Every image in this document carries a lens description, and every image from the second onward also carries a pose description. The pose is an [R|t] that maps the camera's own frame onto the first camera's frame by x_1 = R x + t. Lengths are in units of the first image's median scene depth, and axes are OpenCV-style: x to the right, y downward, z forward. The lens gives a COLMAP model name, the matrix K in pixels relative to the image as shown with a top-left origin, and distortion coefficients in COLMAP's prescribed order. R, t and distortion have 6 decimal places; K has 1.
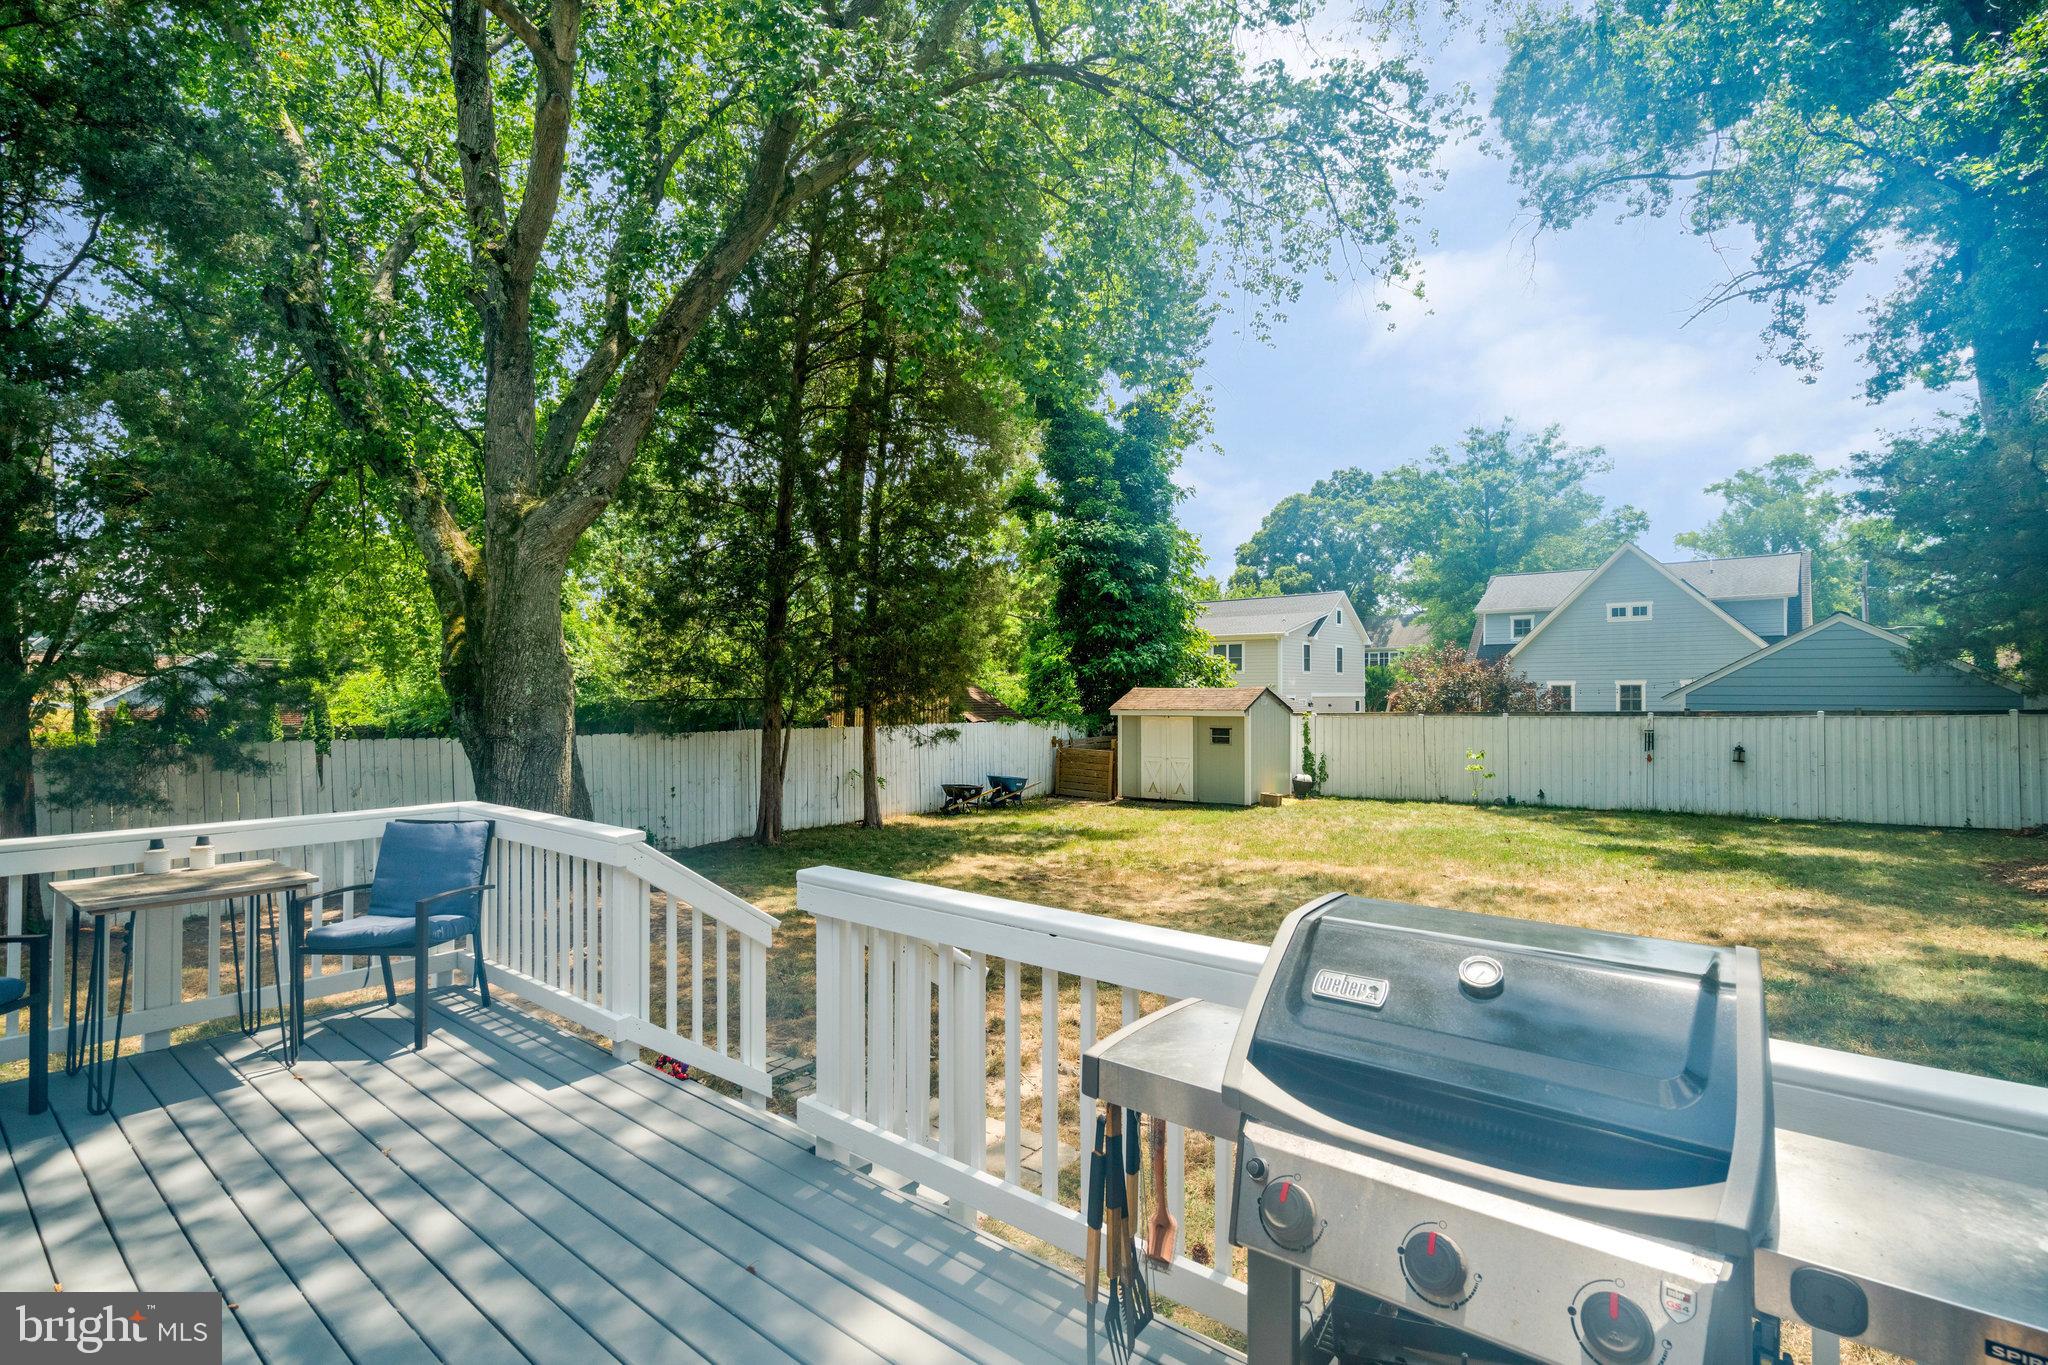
lens RADIAL K [[940.4, 0, 1009.3], [0, 940.4, 681.1], [0, 0, 1]] dist [-0.002519, 0.000031]
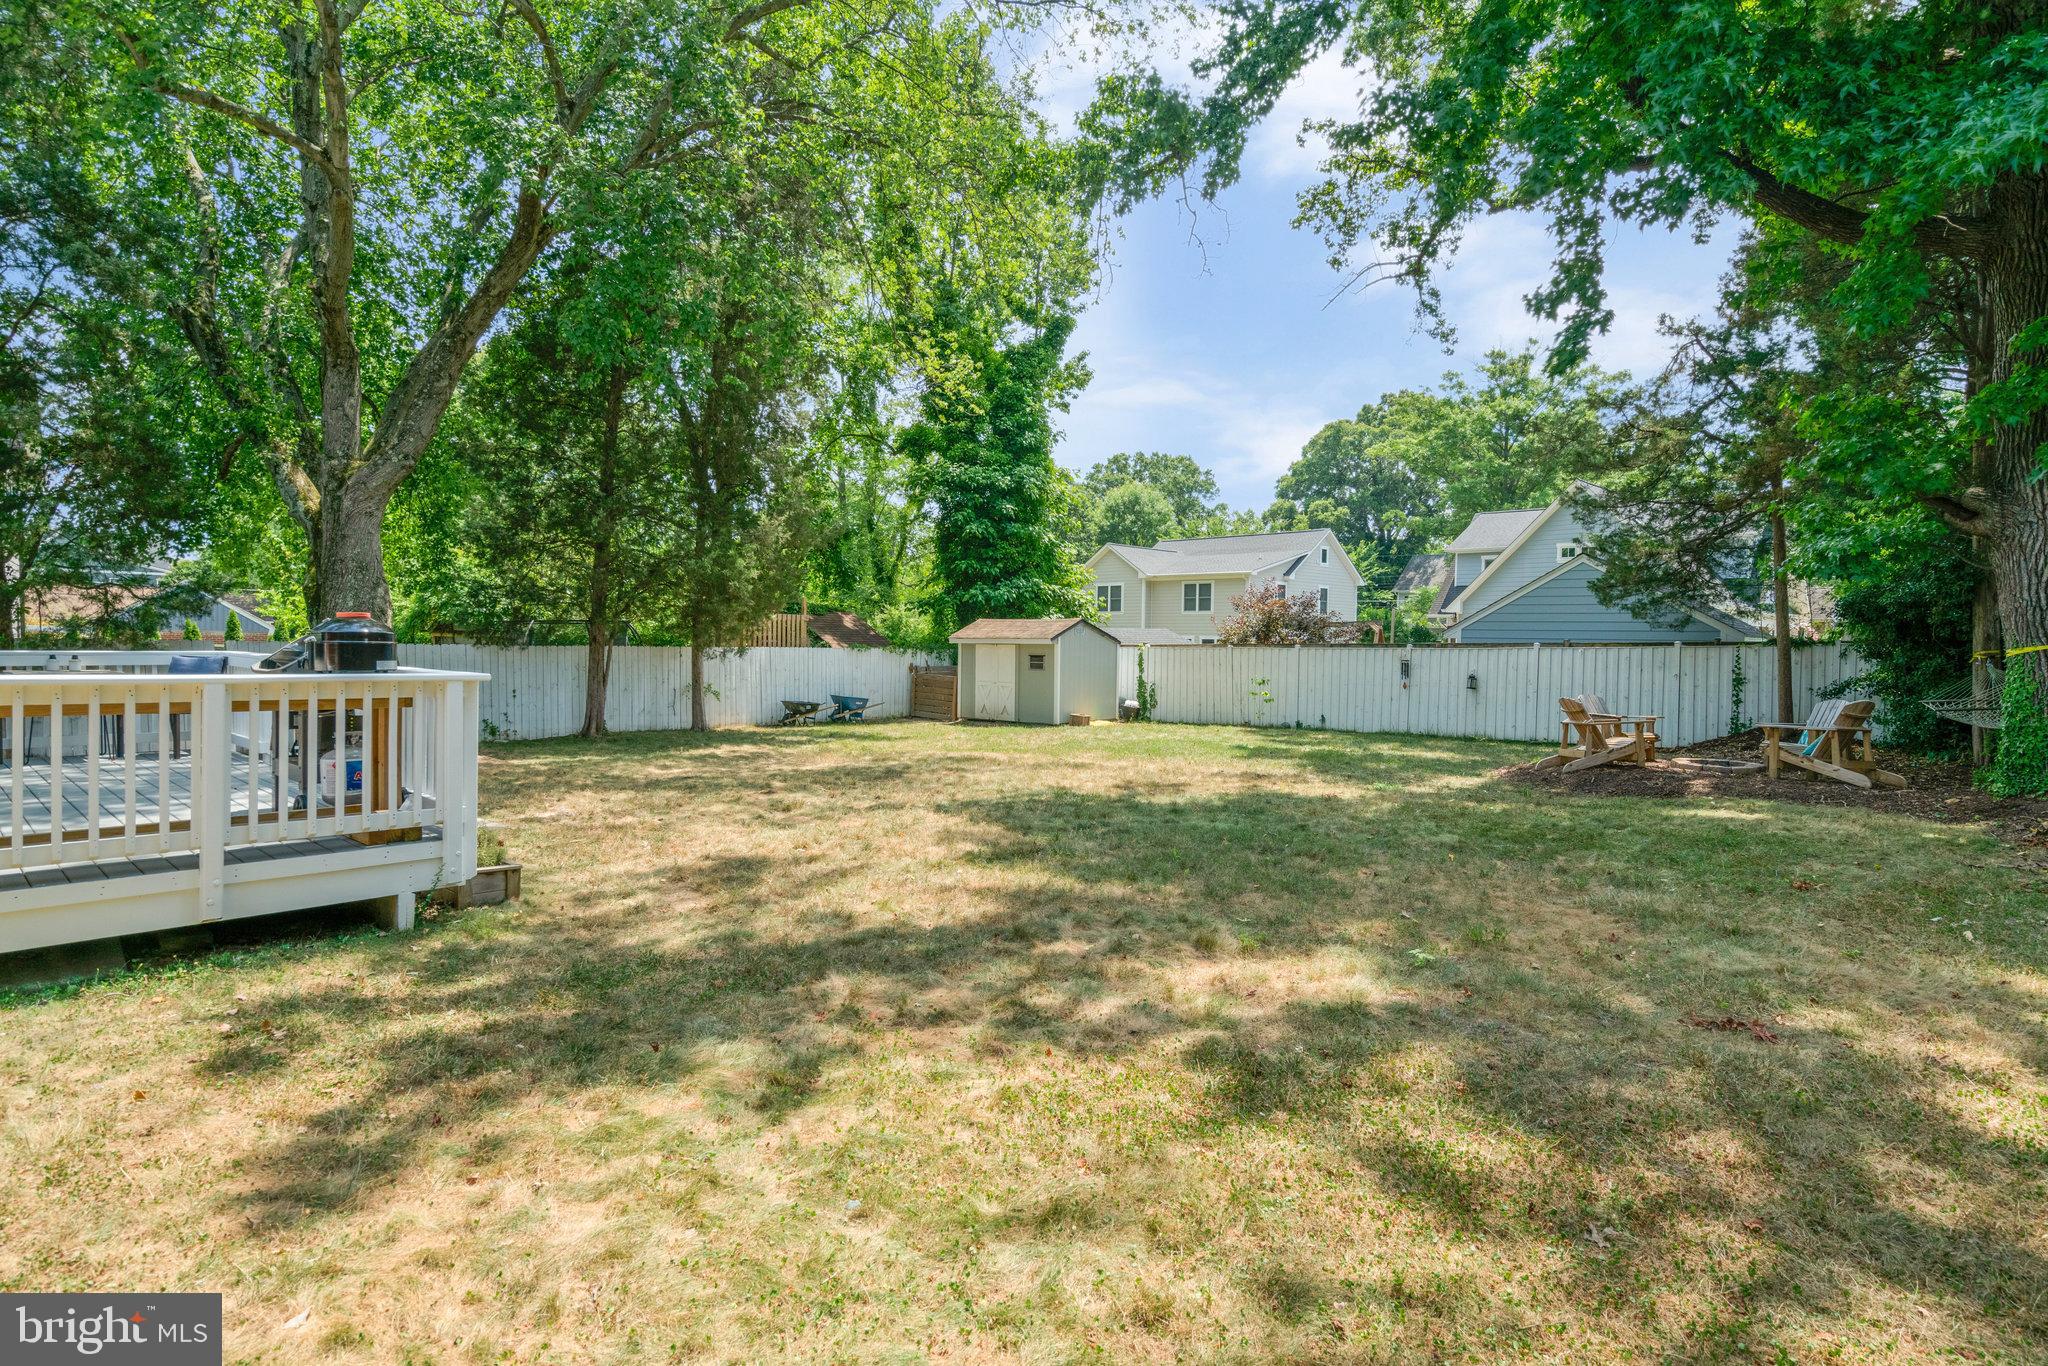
lens RADIAL K [[1056.3, 0, 1009.9], [0, 1056.3, 670.0], [0, 0, 1]] dist [0.002068, -0.000471]
pose [[0.997617, 0.014322, -0.067499, 0.274143], [-0.011482, 0.999040, 0.042265, 0.015305], [0.068039, -0.041389, 0.996824, -0.240036]]
